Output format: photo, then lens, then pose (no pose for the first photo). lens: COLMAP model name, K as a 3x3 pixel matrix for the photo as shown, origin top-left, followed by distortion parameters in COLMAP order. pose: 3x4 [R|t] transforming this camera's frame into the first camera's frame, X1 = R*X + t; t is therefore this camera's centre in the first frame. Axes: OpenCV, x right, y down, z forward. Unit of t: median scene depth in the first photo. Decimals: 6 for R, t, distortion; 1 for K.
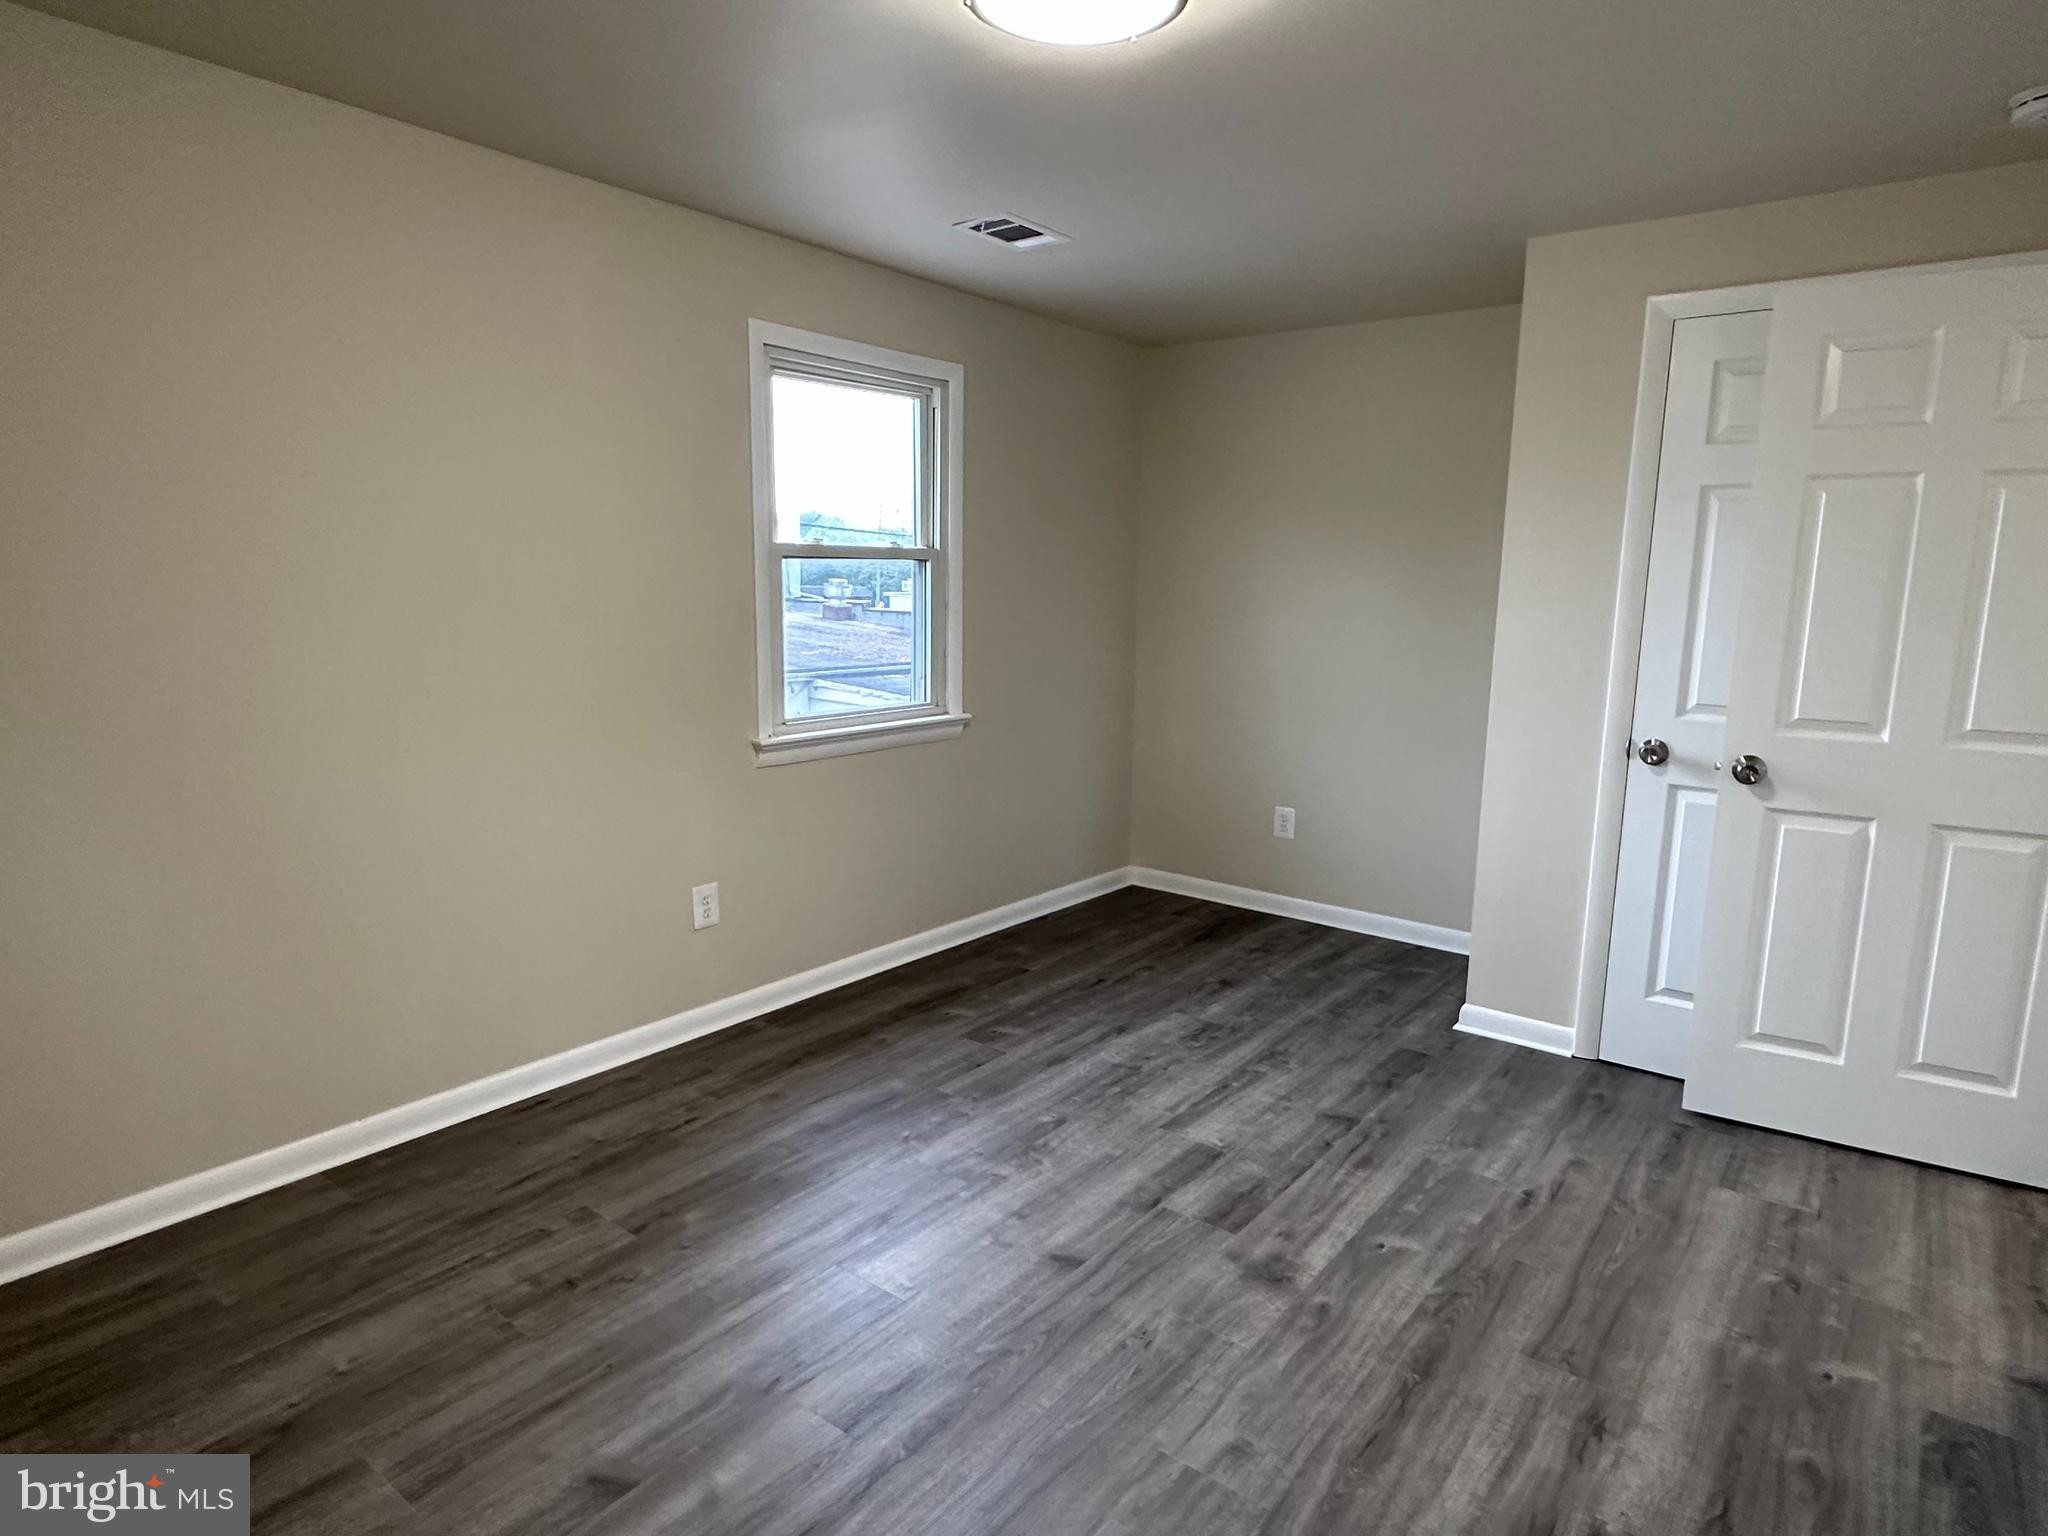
lens RADIAL K [[1174.9, 0, 1020.5], [0, 1174.9, 774.4], [0, 0, 1]] dist [-0.004388, 0.000936]
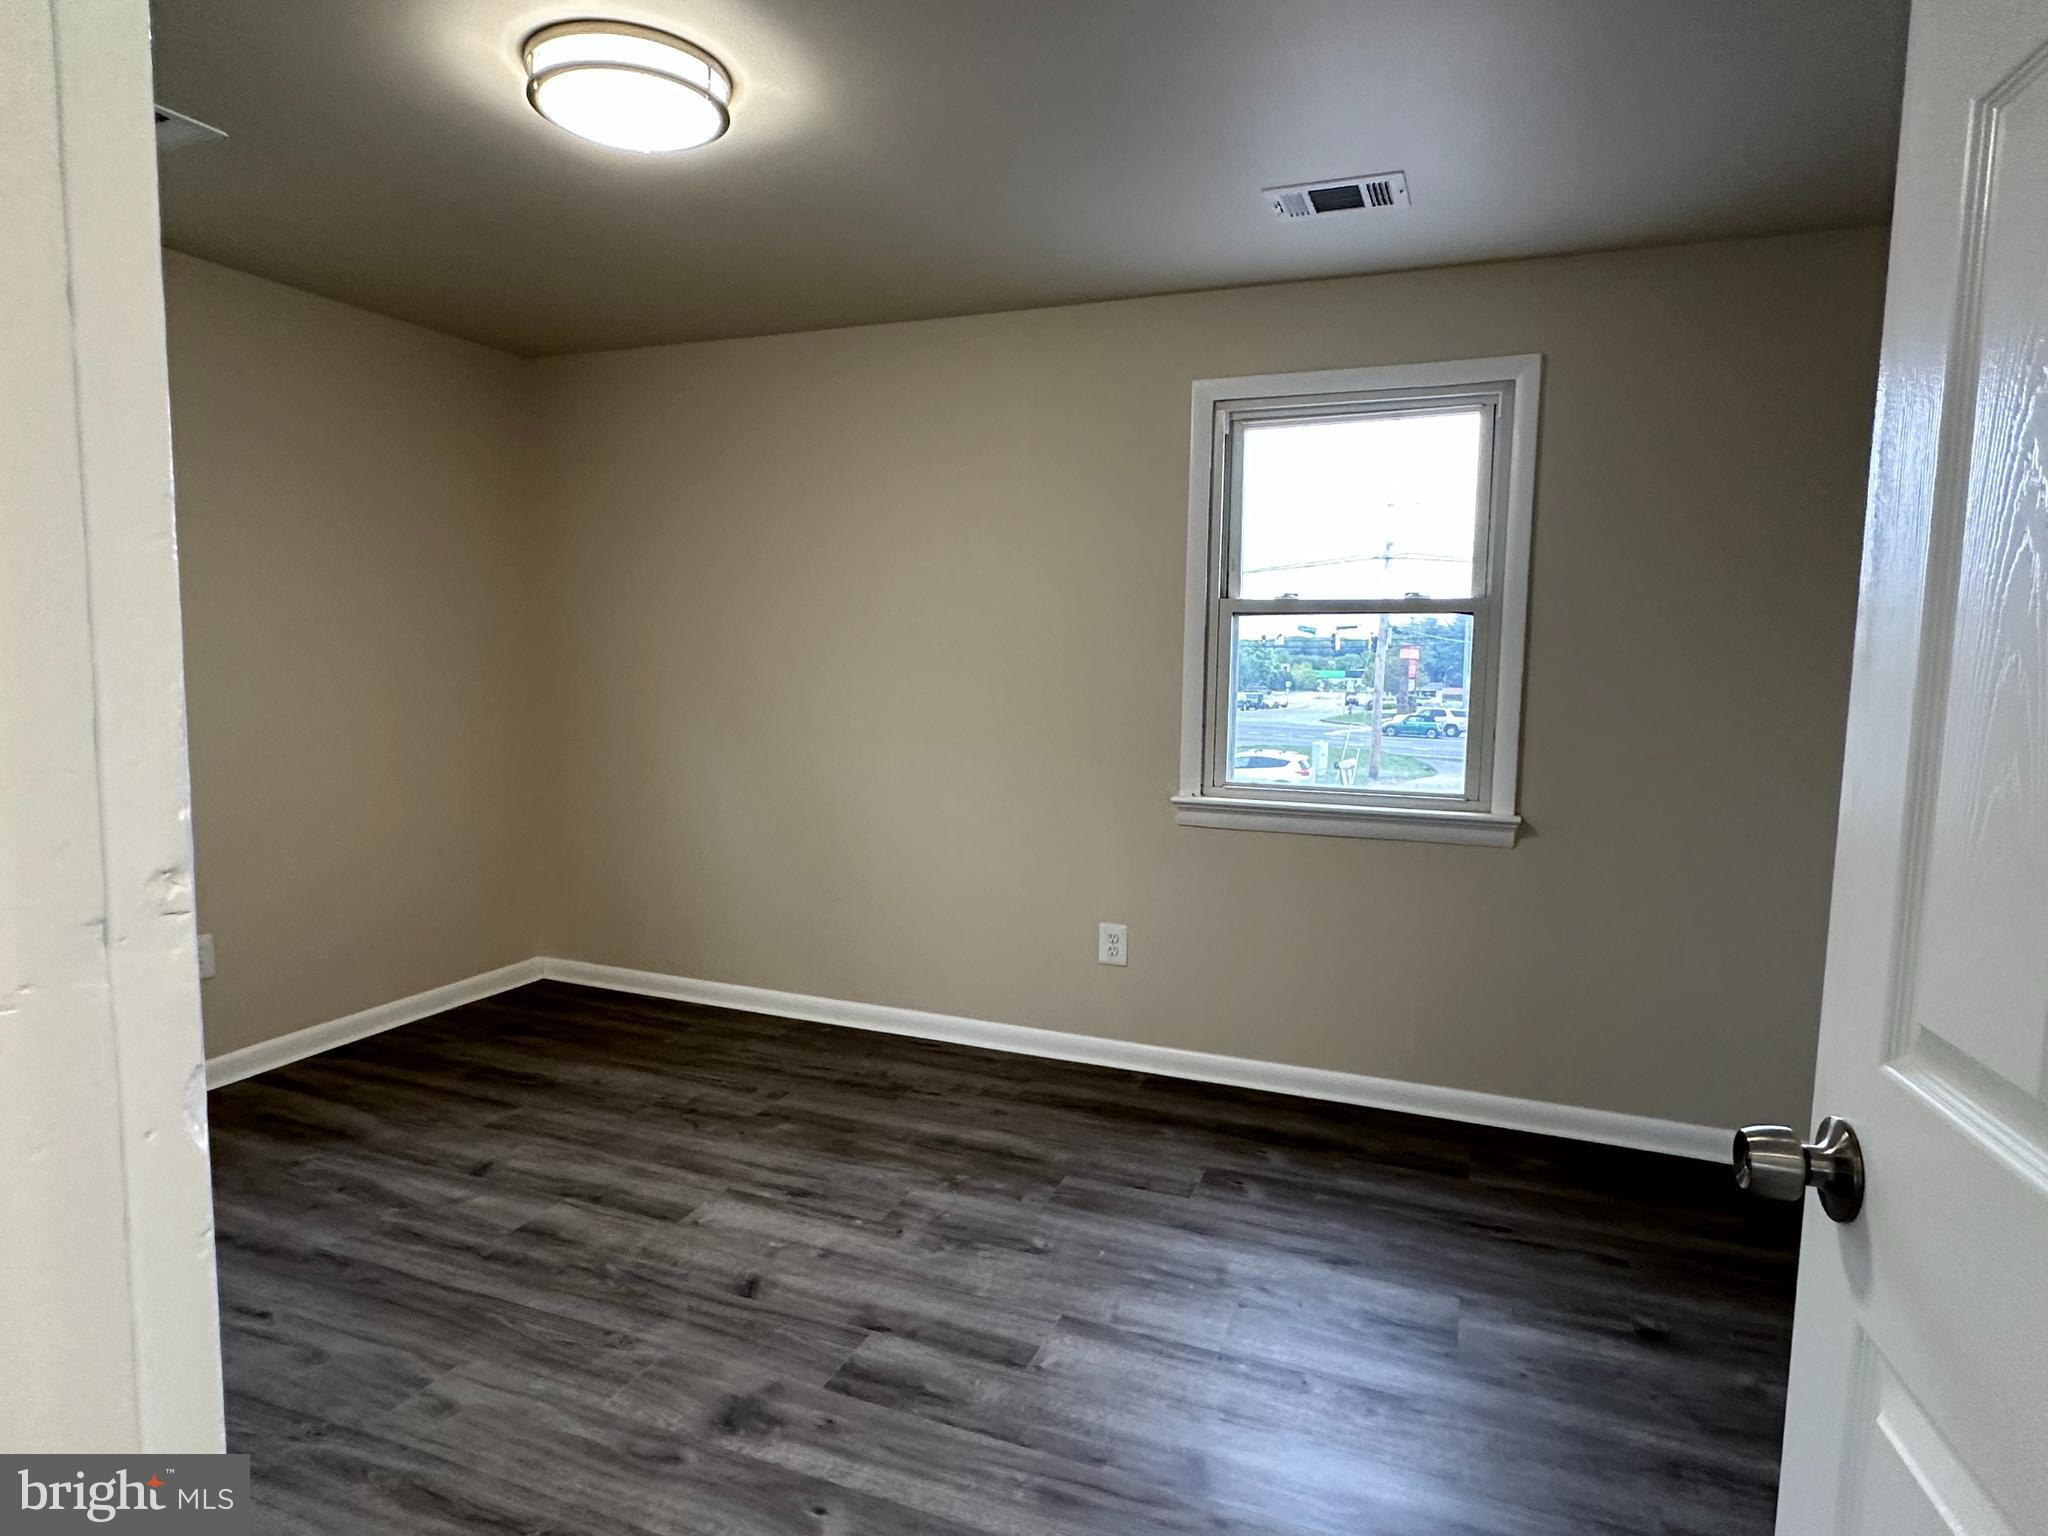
lens RADIAL K [[1174.9, 0, 1020.5], [0, 1174.9, 774.4], [0, 0, 1]] dist [-0.004388, 0.000936]
pose [[0.276700, 0.087916, -0.956926, 0.795284], [-0.175575, 0.983669, 0.039605, -0.073014], [0.944781, 0.157054, 0.287617, 0.675900]]
